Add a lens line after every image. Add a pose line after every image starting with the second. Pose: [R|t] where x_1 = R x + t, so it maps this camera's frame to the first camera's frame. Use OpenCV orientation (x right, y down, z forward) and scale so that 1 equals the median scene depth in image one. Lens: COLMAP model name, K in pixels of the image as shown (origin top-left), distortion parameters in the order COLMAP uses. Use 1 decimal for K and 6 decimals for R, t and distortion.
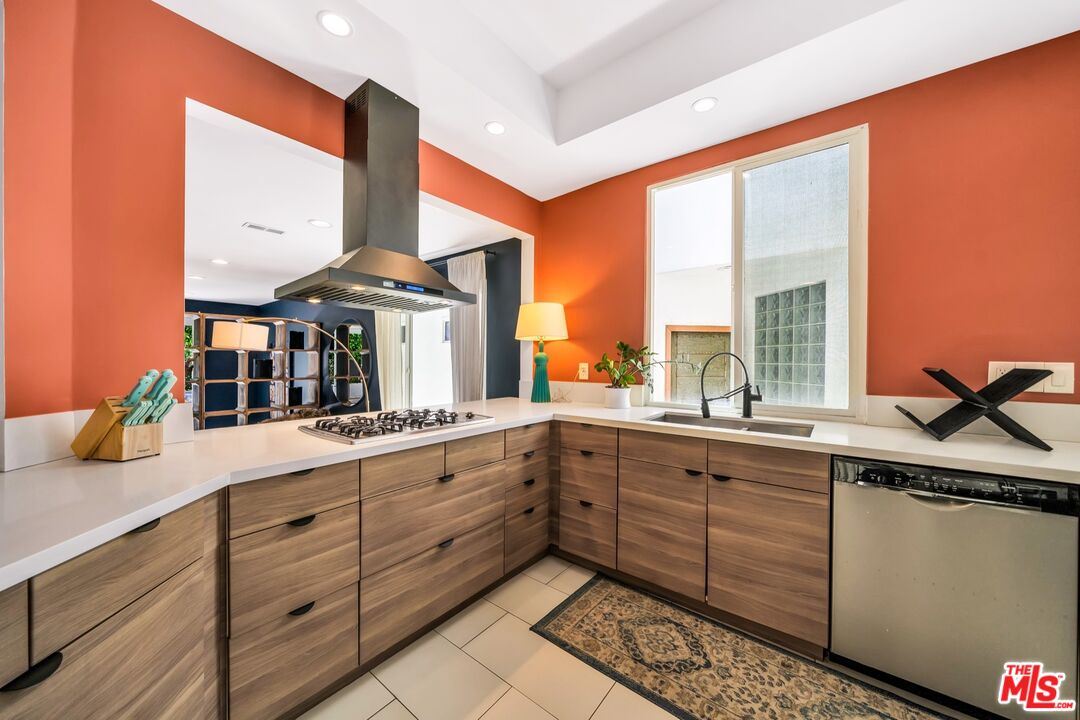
lens RADIAL K [[382.8, 0, 540.0], [0, 382.8, 360.0], [0, 0, 1]] dist [-0.000785, -0.000100]
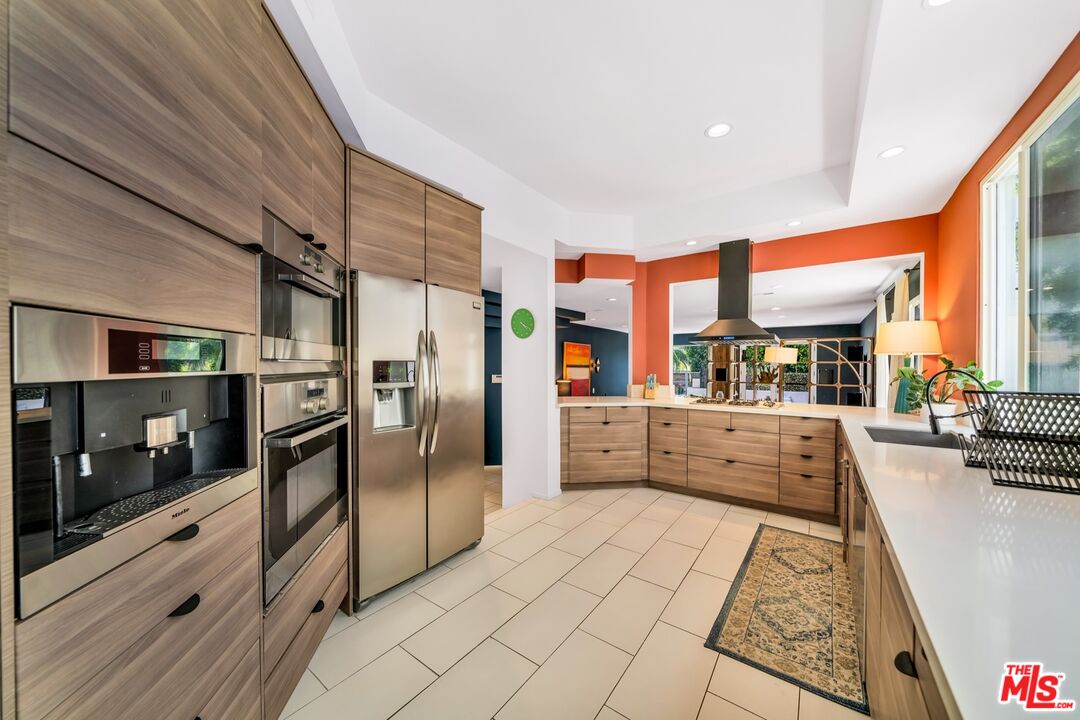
lens RADIAL K [[382.8, 0, 540.0], [0, 382.8, 360.0], [0, 0, 1]] dist [-0.000785, -0.000100]
pose [[0.023923, -0.015567, -0.999593, 1.737202], [-0.003001, 0.999873, -0.015643, -0.030951], [0.999709, 0.003374, 0.023873, -0.073948]]
